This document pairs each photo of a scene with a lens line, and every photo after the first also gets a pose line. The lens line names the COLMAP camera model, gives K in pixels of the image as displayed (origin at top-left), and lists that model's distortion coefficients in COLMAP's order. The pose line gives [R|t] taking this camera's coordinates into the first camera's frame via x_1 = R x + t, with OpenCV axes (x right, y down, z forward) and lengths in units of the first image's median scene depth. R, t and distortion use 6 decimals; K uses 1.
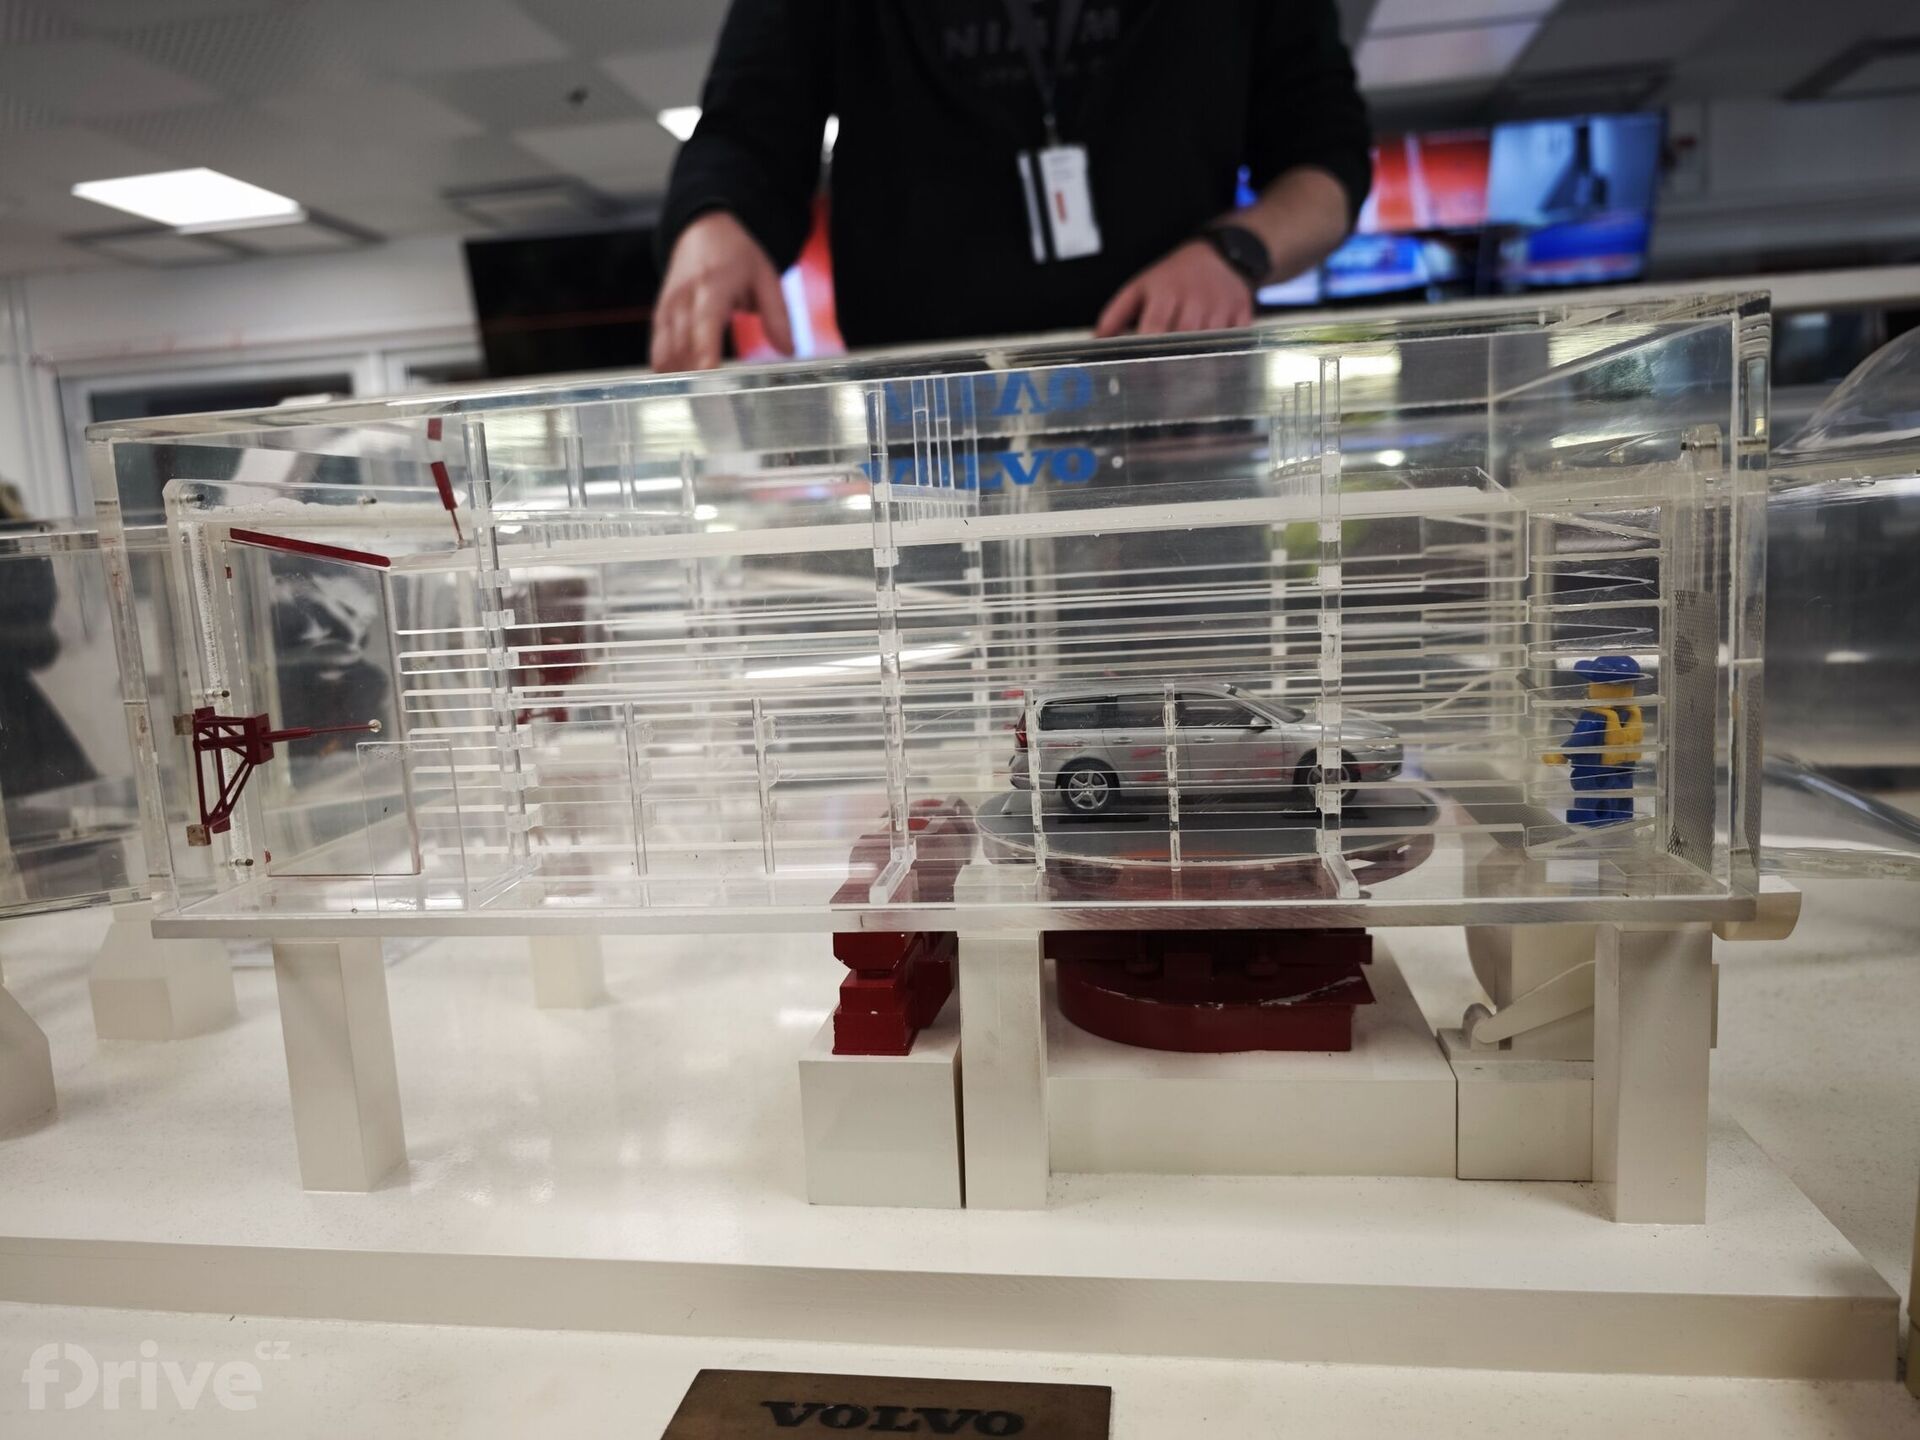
lens RADIAL K [[1321.8, 0, 960.0], [0, 1321.8, 720.0], [0, 0, 1]] dist [0.002677, 0.001790]
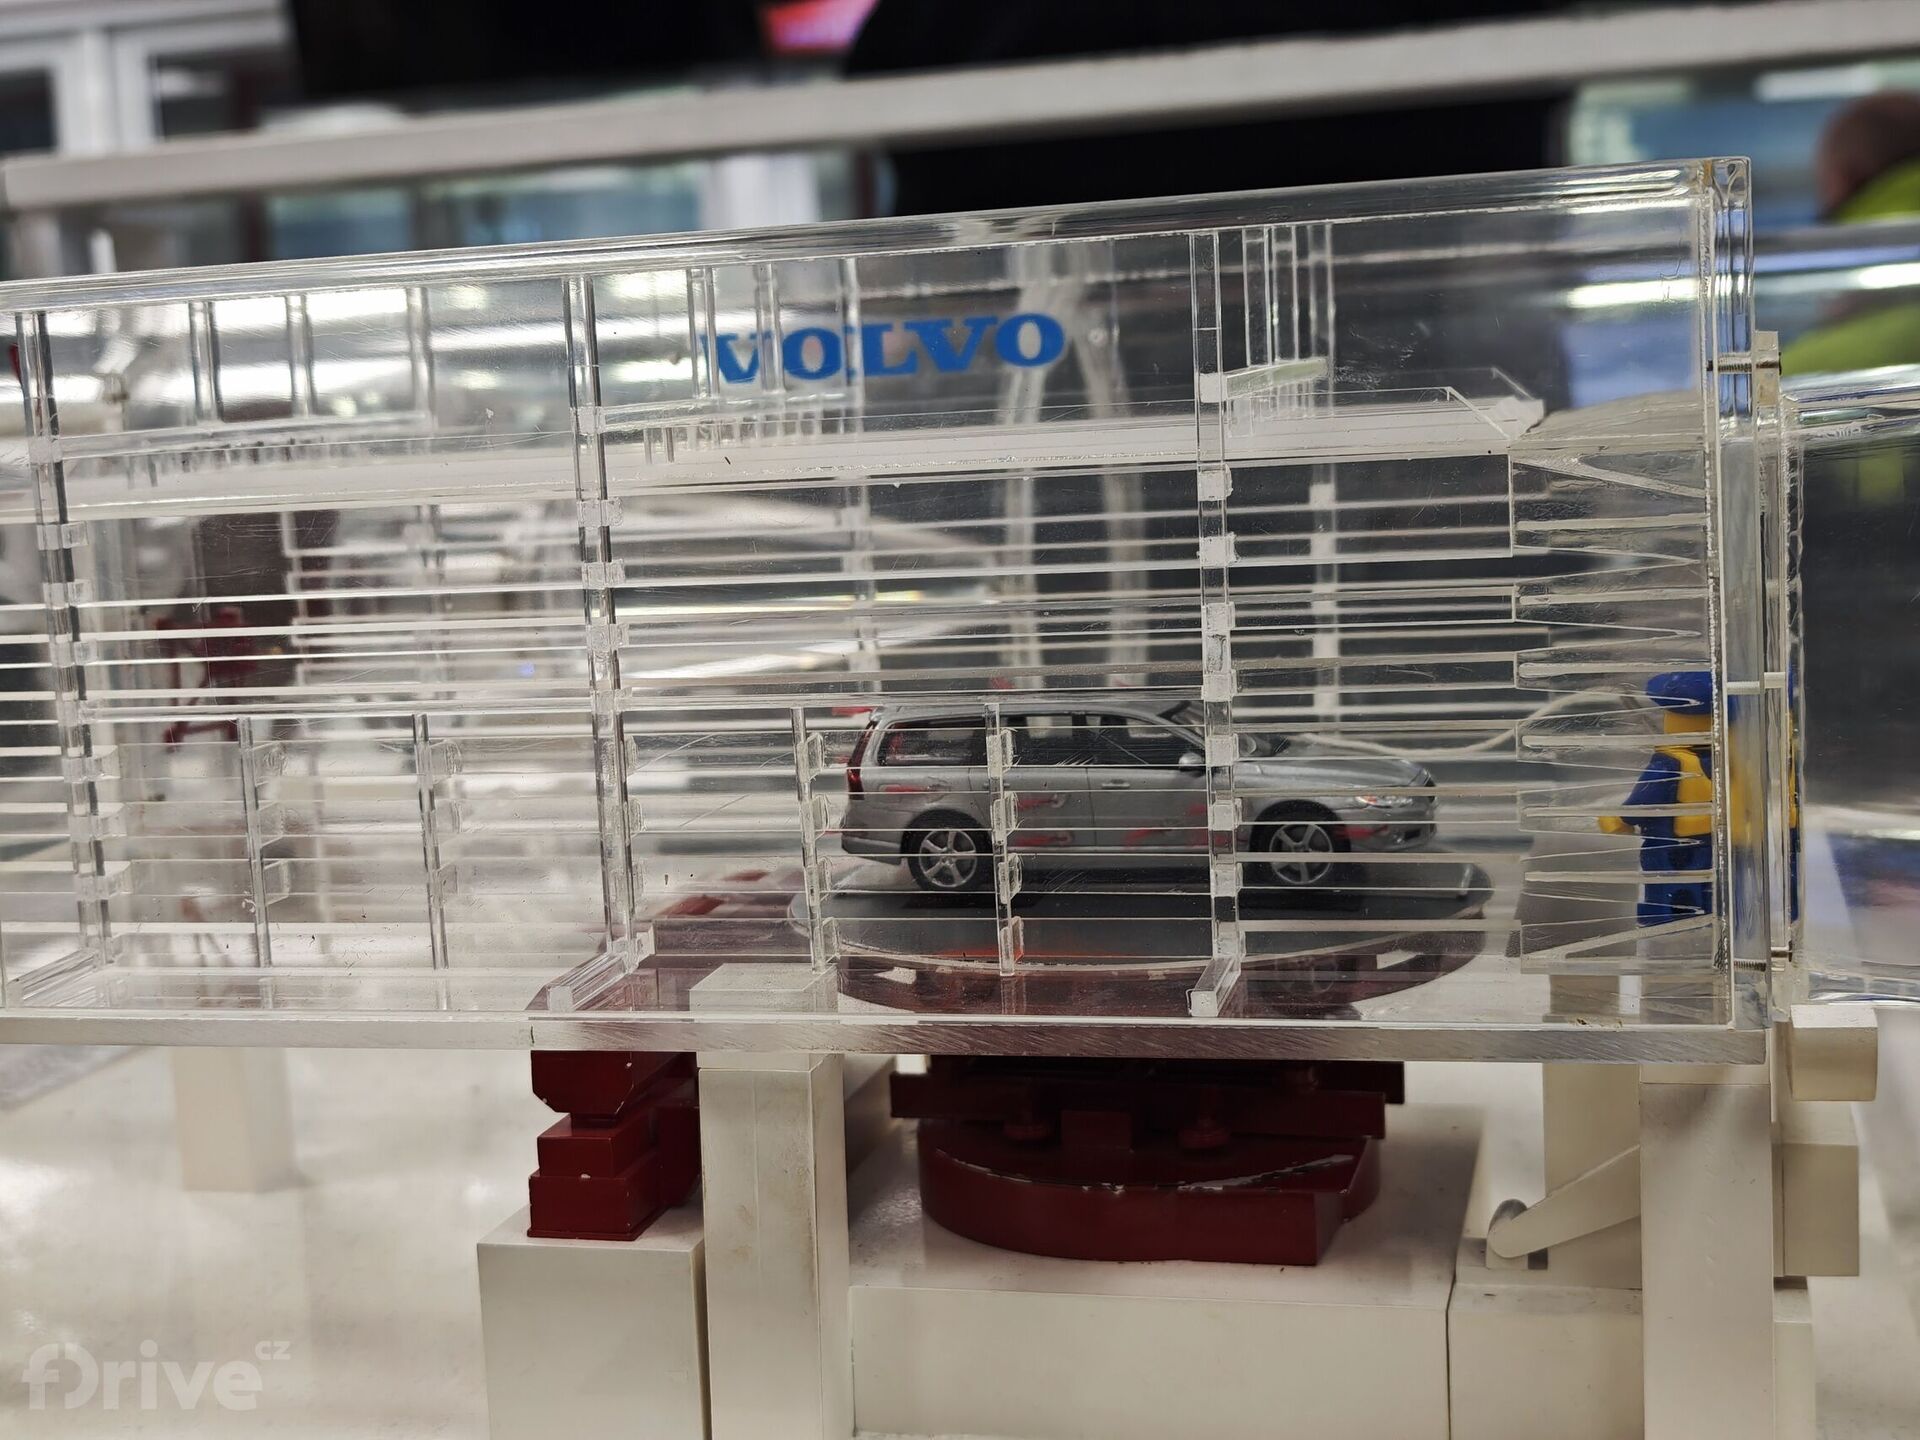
lens RADIAL K [[2503.2, 0, 960.0], [0, 2503.2, 720.0], [0, 0, 1]] dist [0.153112, -0.476649]
pose [[0.995407, 0.016319, -0.094332, 0.241698], [-0.017642, 0.999757, -0.013213, -0.000376], [0.094093, 0.014817, 0.995453, -0.274888]]
